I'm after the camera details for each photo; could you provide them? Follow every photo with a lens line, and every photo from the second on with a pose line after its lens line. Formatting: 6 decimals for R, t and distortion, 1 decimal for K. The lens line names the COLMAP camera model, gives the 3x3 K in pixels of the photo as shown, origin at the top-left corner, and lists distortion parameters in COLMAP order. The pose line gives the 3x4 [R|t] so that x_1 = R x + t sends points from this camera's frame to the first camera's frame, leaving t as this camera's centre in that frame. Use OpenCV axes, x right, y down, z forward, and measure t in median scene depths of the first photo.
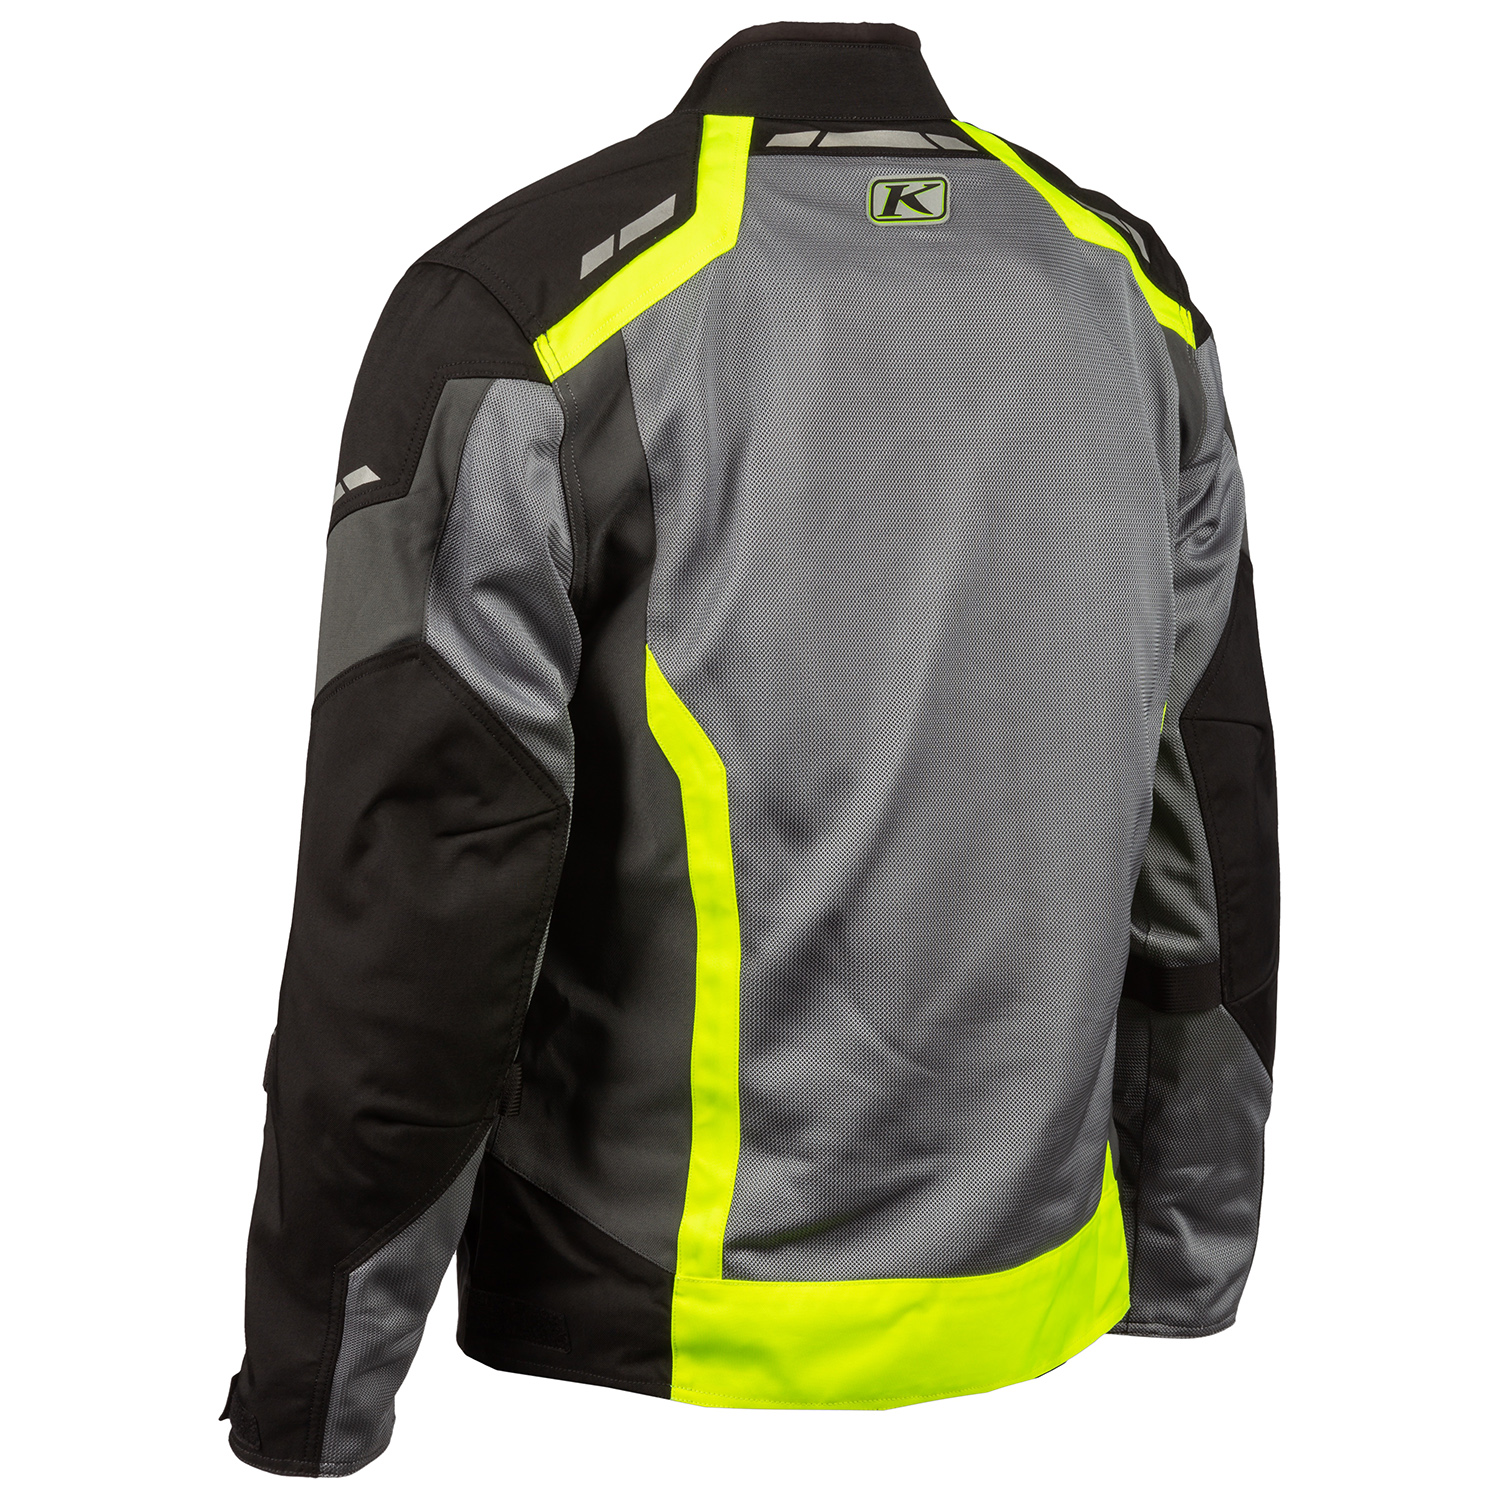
lens RADIAL K [[3547.6, 0, 756.5], [0, 3547.6, 761.6], [0, 0, 1]] dist [0.021823, 0.000000]
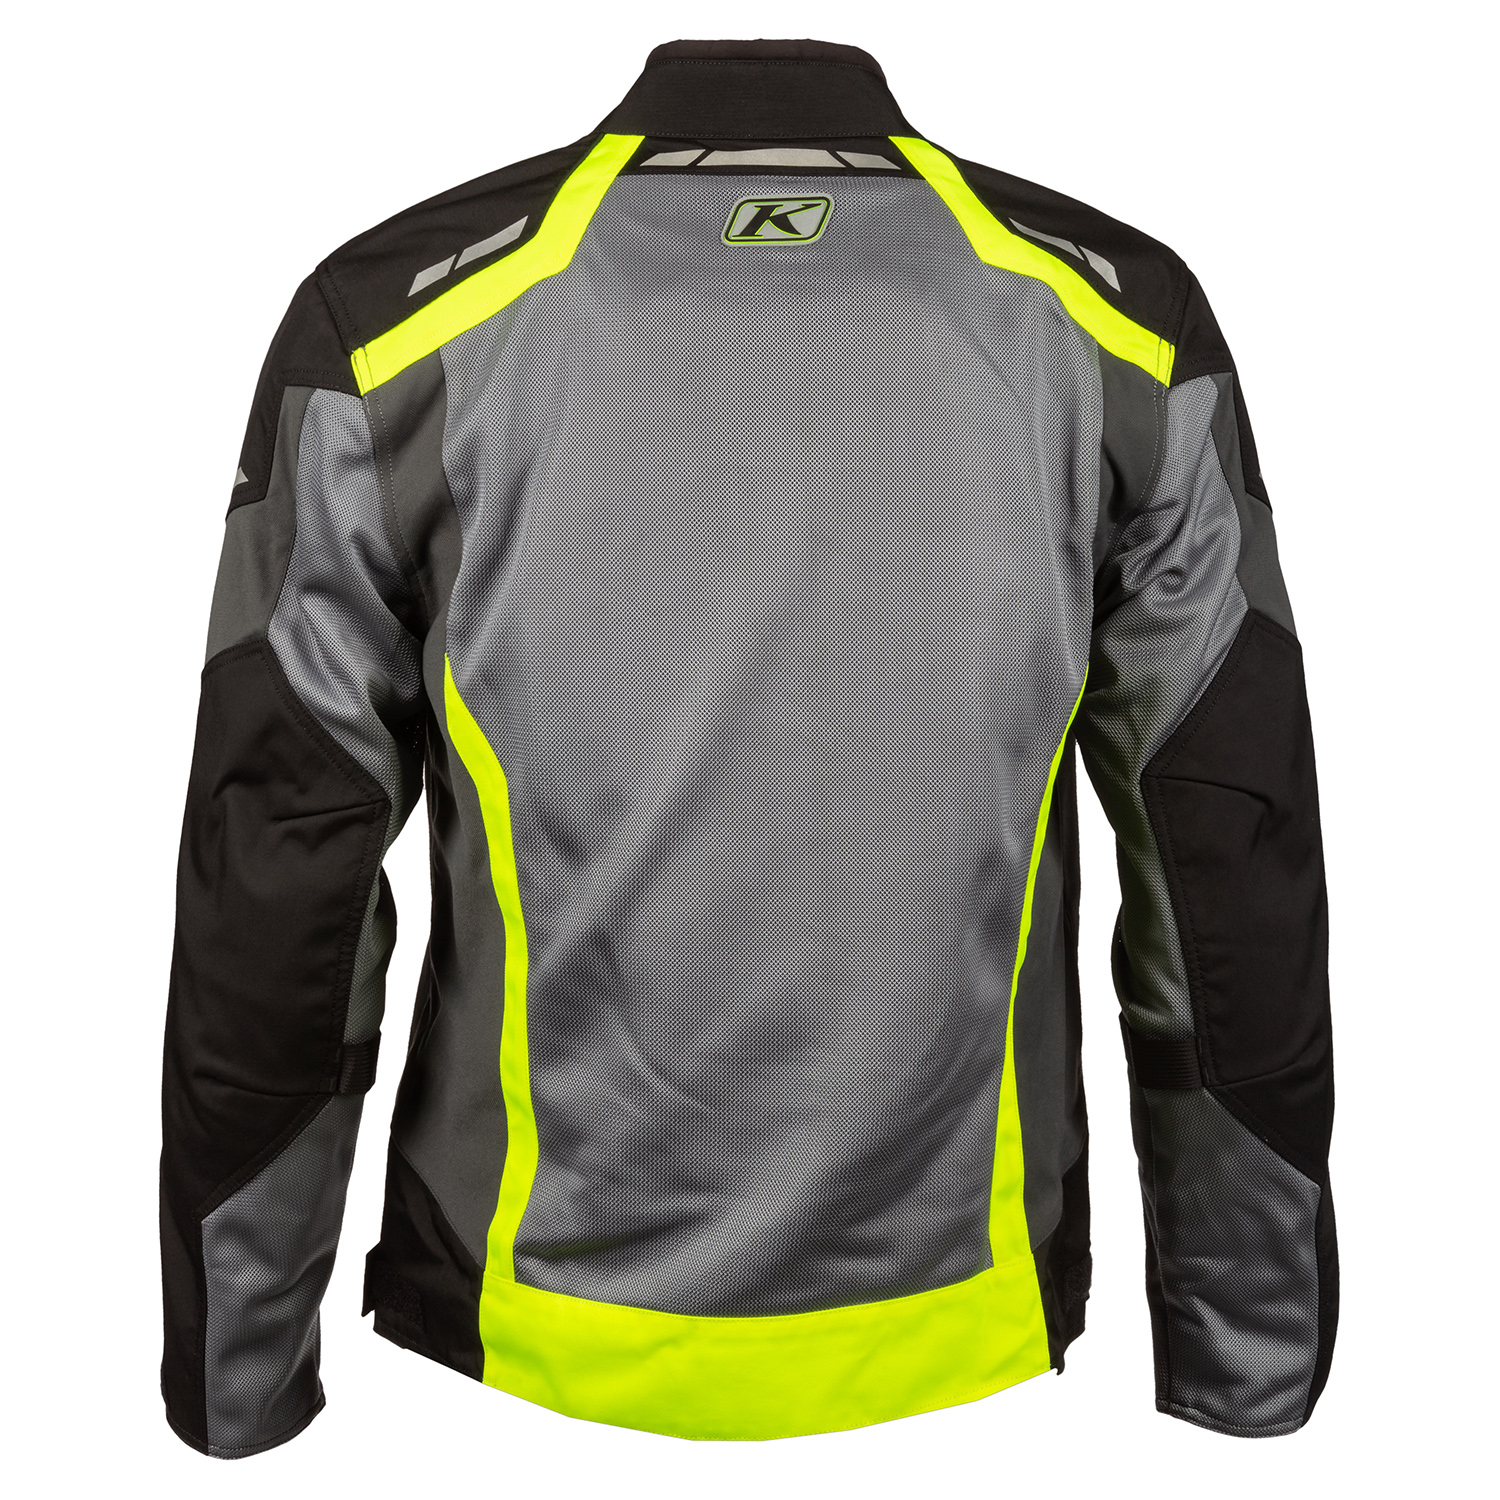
lens RADIAL K [[3547.6, 0, 747.2], [0, 3547.6, 740.5], [0, 0, 1]] dist [0.021823, 0.000000]
pose [[0.855898, 0.081206, -0.510730, 0.555736], [-0.081633, 0.996428, 0.021629, -0.035984], [0.510662, 0.023181, 0.859469, 0.158343]]
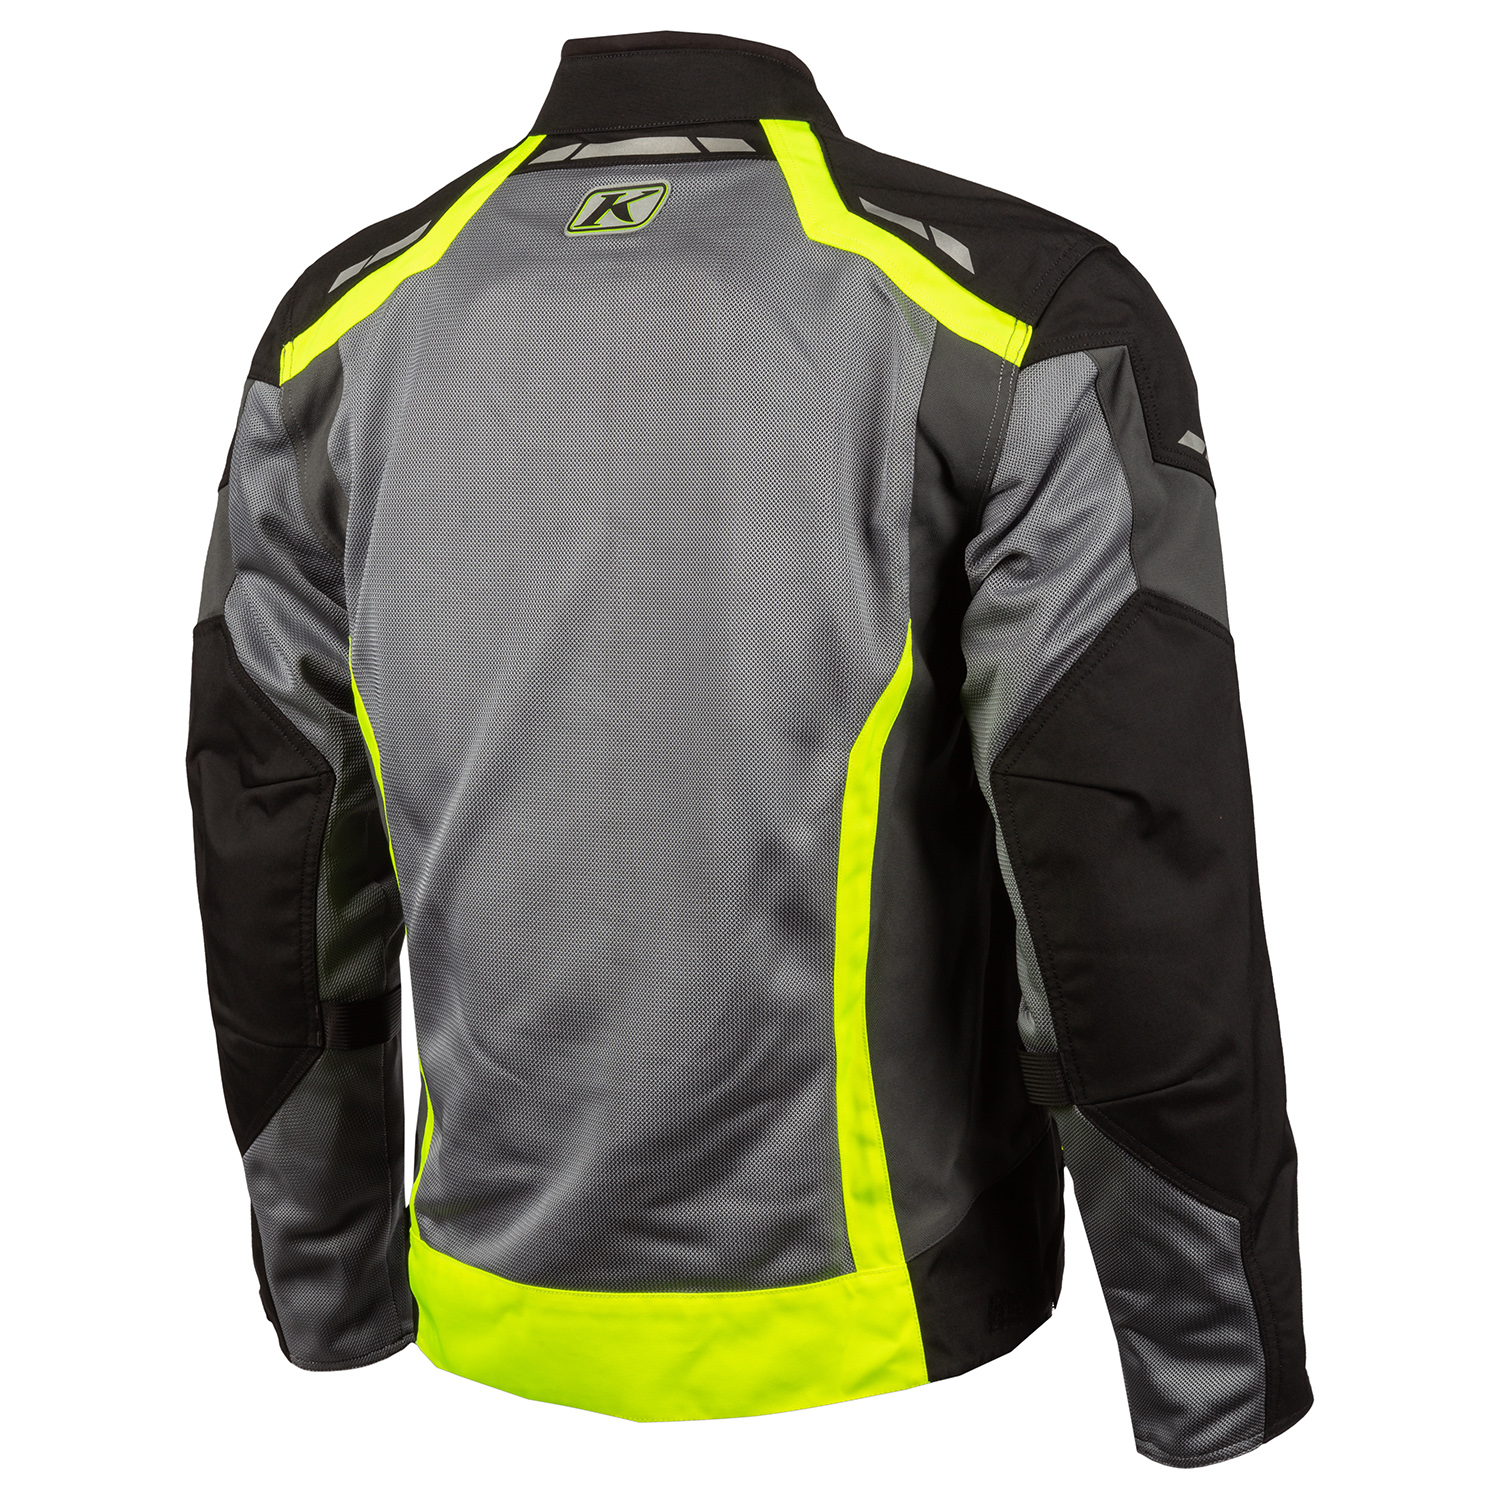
lens RADIAL K [[3547.6, 0, 748.7], [0, 3547.6, 749.2], [0, 0, 1]] dist [0.021823, 0.000000]
pose [[0.518120, 0.101175, -0.849303, 0.930063], [-0.094023, 0.993698, 0.061018, -0.073128], [0.850124, 0.048239, 0.524368, 0.525857]]
